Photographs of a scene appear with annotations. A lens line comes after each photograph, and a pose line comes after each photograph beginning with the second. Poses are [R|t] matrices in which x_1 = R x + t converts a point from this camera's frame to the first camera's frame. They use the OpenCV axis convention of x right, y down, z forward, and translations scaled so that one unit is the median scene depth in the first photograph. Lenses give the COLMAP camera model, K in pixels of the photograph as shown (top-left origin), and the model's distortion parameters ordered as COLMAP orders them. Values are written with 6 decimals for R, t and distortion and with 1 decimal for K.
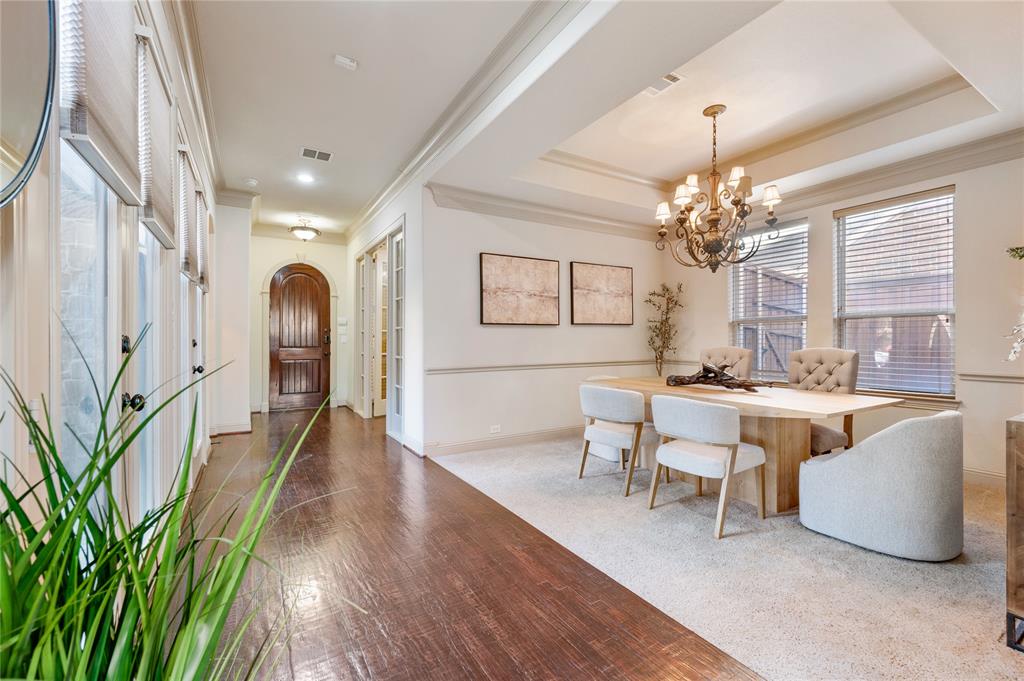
lens RADIAL K [[445.4, 0, 507.4], [0, 445.4, 345.7], [0, 0, 1]] dist [0.001781, 0.000040]
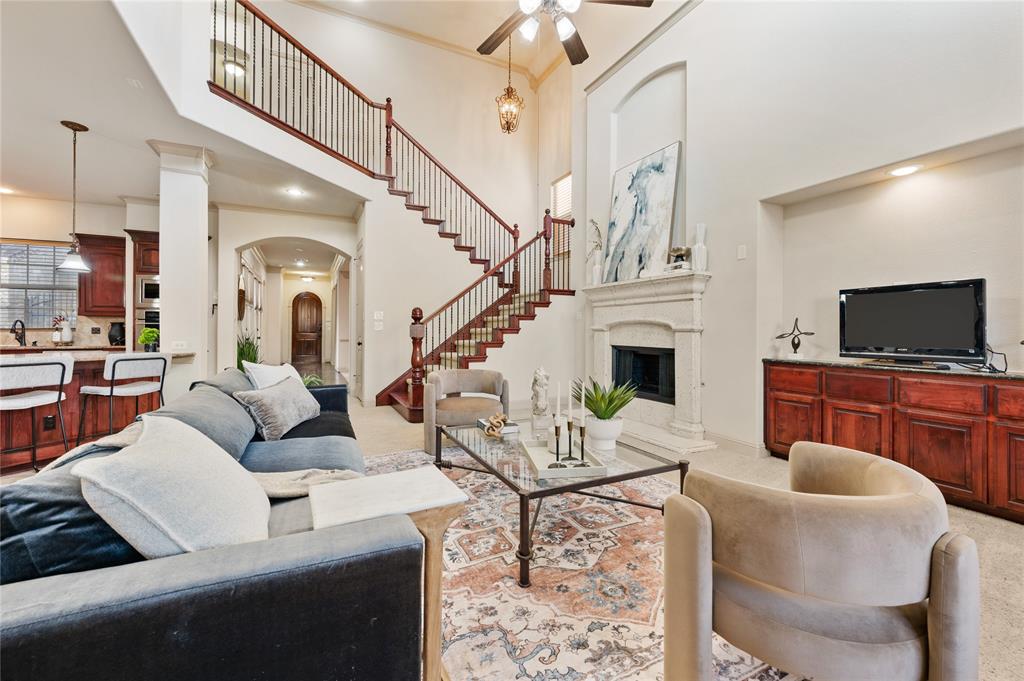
lens RADIAL K [[412.9, 0, 507.3], [0, 412.9, 328.5], [0, 0, 1]] dist [-0.002040, -0.000210]
pose [[0.997471, 0.000525, -0.071073, 1.233151], [-0.001657, 0.999873, -0.015864, 0.033109], [0.071055, 0.015942, 0.997345, -1.737094]]
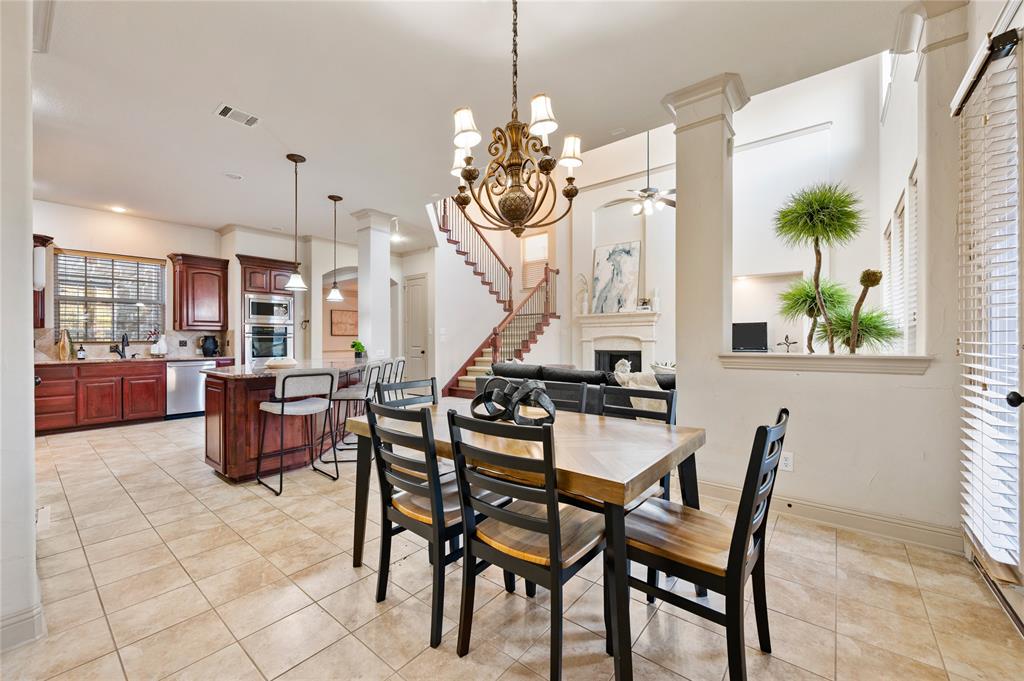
lens RADIAL K [[407.7, 0, 512.3], [0, 407.7, 344.5], [0, 0, 1]] dist [-0.002605, -0.000257]
pose [[0.933741, -0.005588, 0.357905, 0.123125], [0.007883, 0.999957, -0.004954, 0.043940], [-0.357862, 0.007447, 0.933745, -2.381364]]
